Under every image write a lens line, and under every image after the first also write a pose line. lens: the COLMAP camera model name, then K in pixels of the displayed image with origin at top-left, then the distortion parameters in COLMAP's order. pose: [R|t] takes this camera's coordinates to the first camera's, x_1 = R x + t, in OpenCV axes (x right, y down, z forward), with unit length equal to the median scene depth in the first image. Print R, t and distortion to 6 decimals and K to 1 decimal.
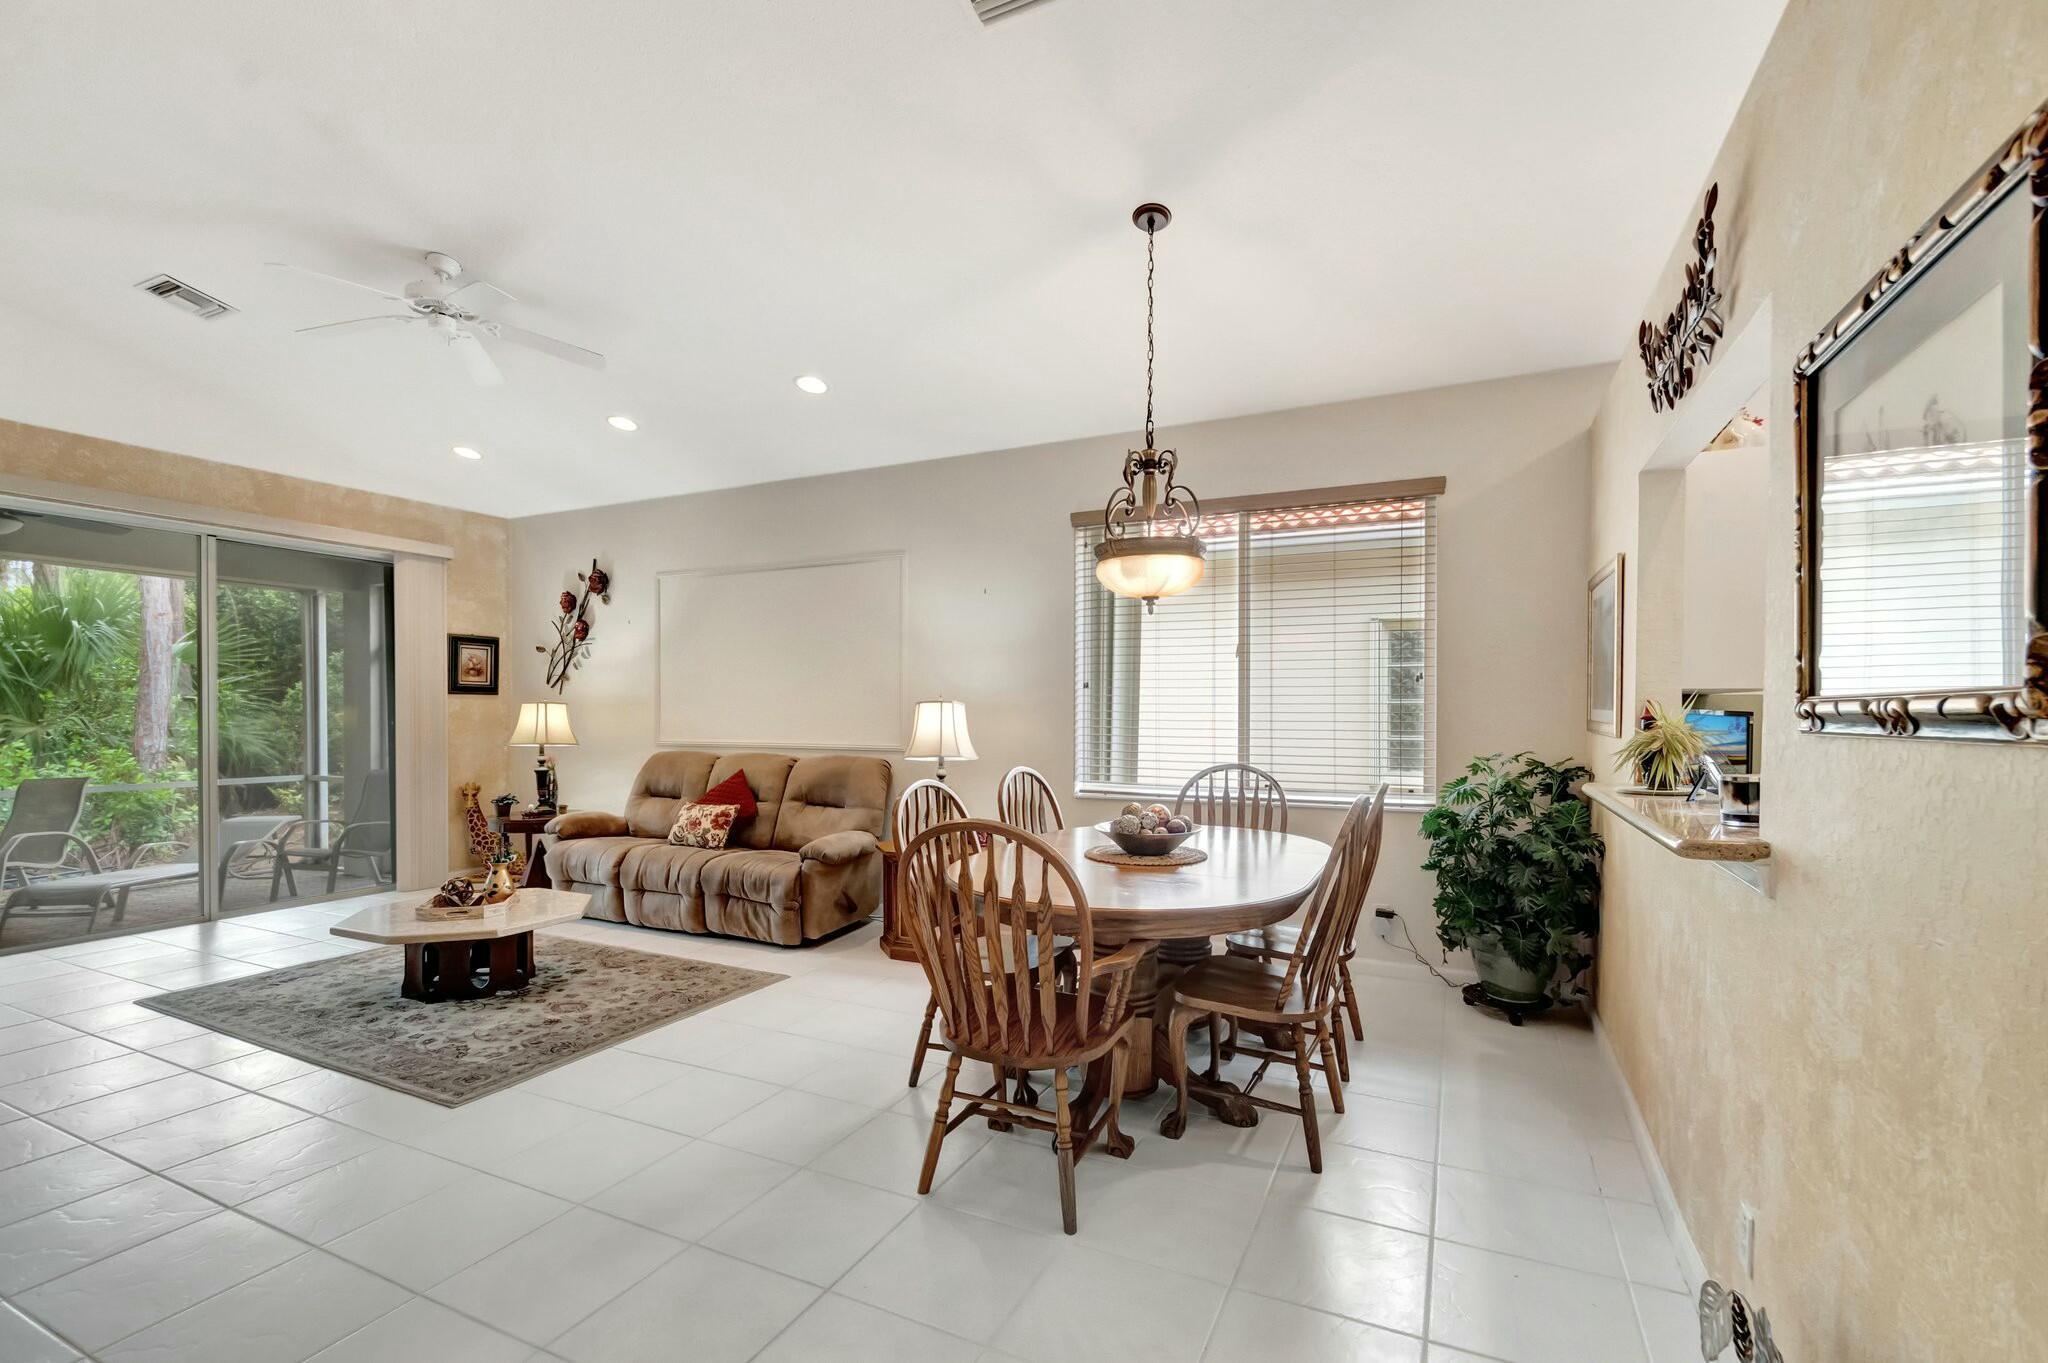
lens RADIAL K [[894.0, 0, 1025.0], [0, 894.0, 725.4], [0, 0, 1]] dist [0.015098, -0.012489]
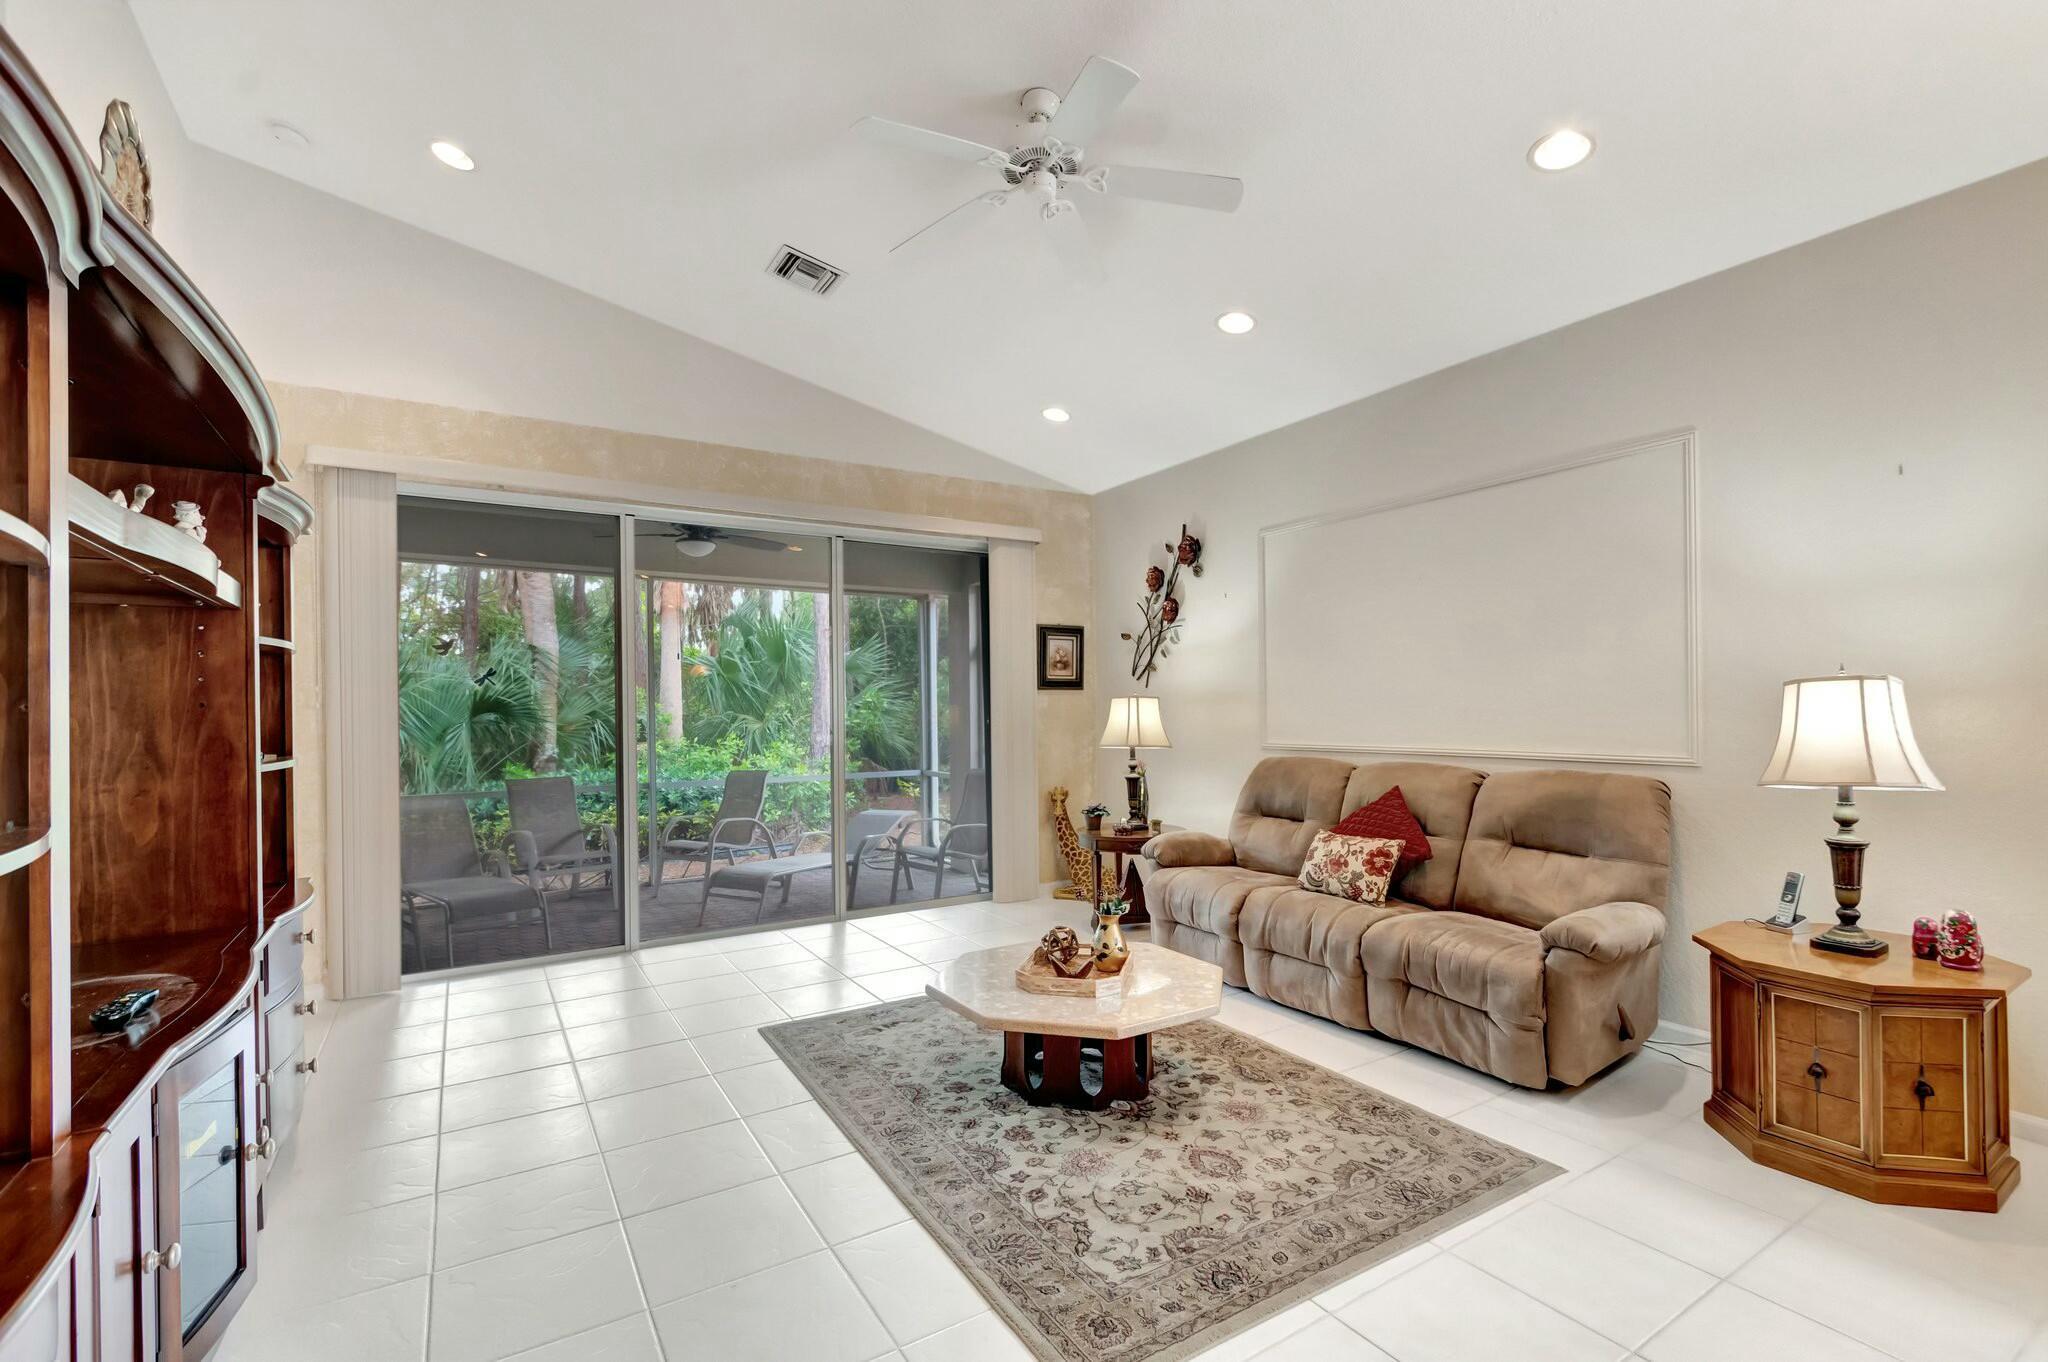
lens RADIAL K [[904.3, 0, 1030.1], [0, 904.3, 701.5], [0, 0, 1]] dist [0.002493, 0.000247]
pose [[0.843995, -0.016898, -0.536085, -0.190421], [0.006457, 0.999751, -0.021347, -0.004014], [0.536312, 0.014555, 0.843894, 0.267710]]
